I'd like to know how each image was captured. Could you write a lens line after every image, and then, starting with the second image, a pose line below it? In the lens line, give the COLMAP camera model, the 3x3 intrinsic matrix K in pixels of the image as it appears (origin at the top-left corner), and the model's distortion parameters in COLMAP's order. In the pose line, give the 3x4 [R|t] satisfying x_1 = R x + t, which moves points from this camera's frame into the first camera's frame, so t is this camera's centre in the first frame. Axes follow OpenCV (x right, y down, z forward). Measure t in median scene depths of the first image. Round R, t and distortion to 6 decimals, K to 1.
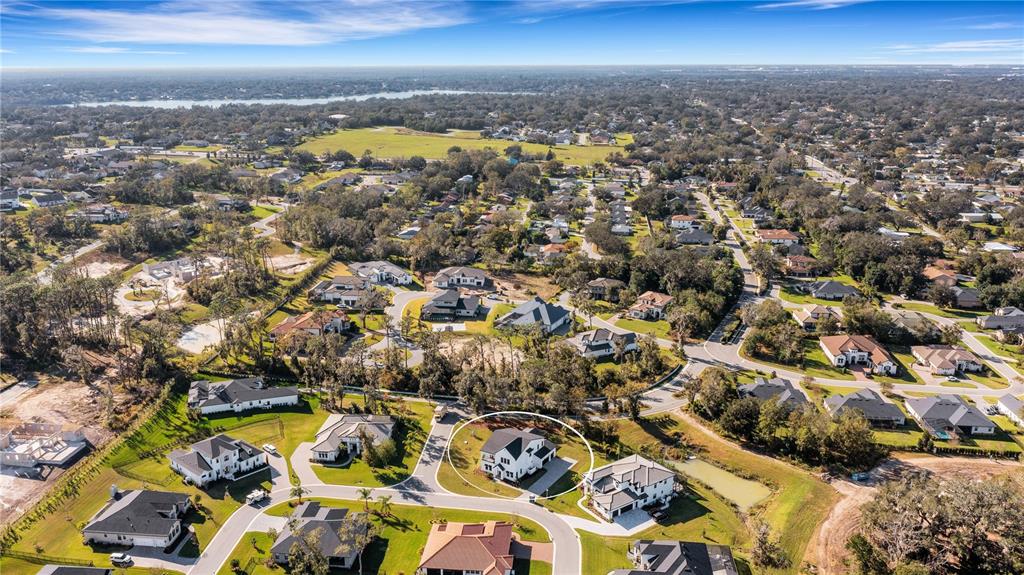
lens RADIAL K [[807.2, 0, 508.7], [0, 807.2, 287.4], [0, 0, 1]] dist [-0.050296, -0.000302]
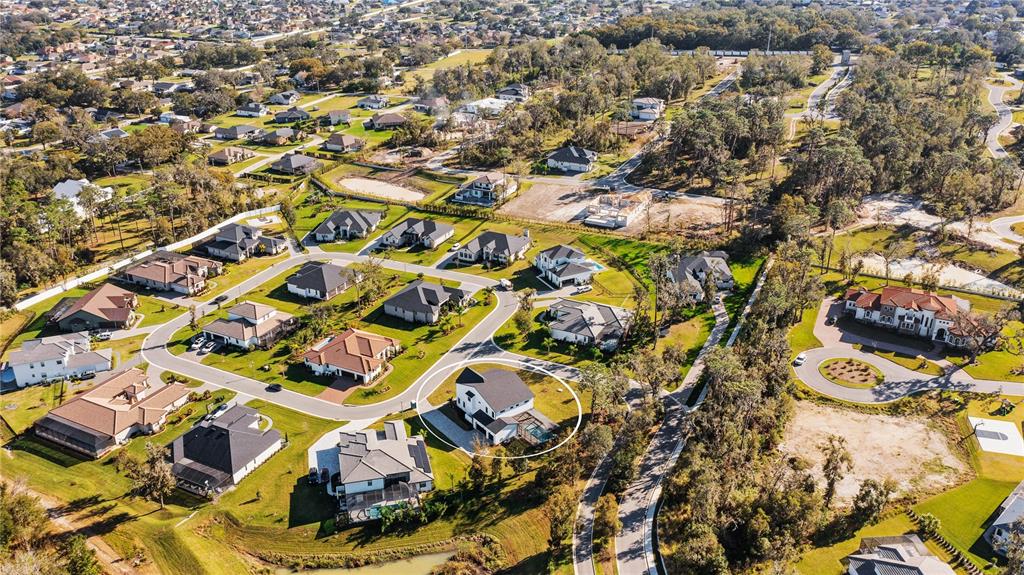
lens RADIAL K [[807.2, 0, 509.9], [0, 807.2, 287.5], [0, 0, 1]] dist [-0.050296, -0.000302]
pose [[-0.347132, 0.388996, -0.853335, 0.643188], [-0.256502, 0.835840, 0.485365, -0.293838], [0.902057, 0.387368, -0.190369, 1.068559]]
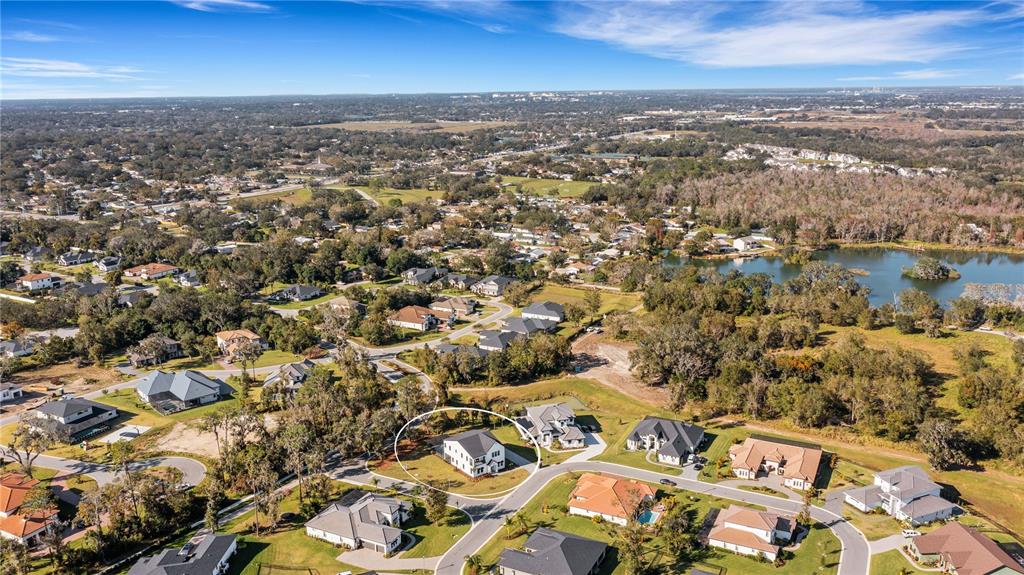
lens RADIAL K [[807.2, 0, 510.4], [0, 807.2, 286.7], [0, 0, 1]] dist [-0.050296, -0.000302]
pose [[0.351140, -0.225674, 0.908720, -0.853137], [0.262449, 0.955337, 0.135838, -0.131090], [-0.898789, 0.190794, 0.394685, 0.462642]]
